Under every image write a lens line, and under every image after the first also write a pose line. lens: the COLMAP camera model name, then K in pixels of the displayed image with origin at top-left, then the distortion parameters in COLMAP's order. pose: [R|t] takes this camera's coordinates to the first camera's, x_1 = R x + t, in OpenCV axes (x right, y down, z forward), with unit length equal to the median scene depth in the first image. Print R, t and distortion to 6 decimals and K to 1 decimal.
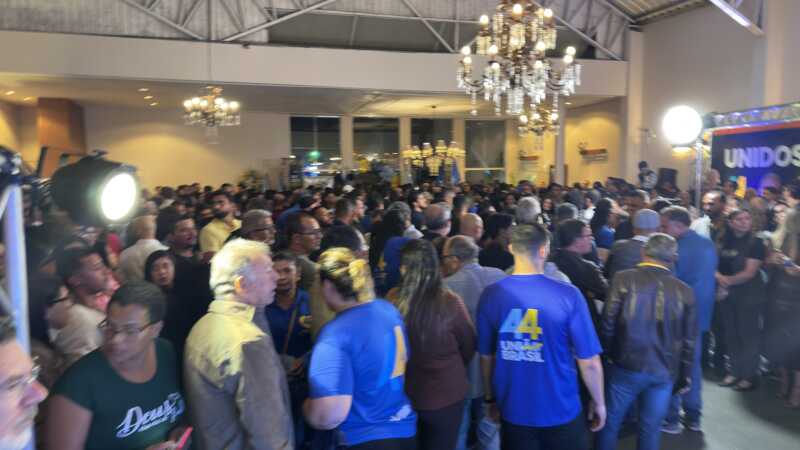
lens RADIAL K [[561.1, 0, 396.4], [0, 561.1, 235.4], [0, 0, 1]] dist [0.060945, -0.072821]
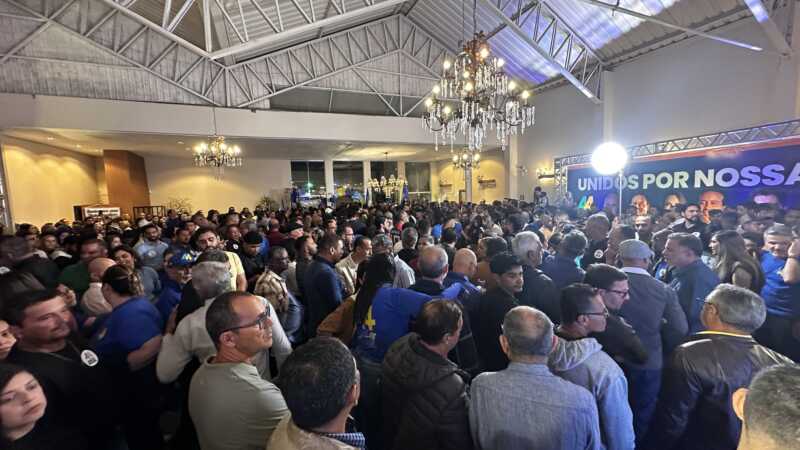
lens RADIAL K [[315.7, 0, 400.0], [0, 315.7, 225.0], [0, 0, 1]] dist [-0.000289, -0.006508]
pose [[0.991934, -0.034007, 0.122106, -0.008203], [0.035554, 0.999312, -0.010514, -0.024222], [-0.121665, 0.014770, 0.992461, 0.151393]]
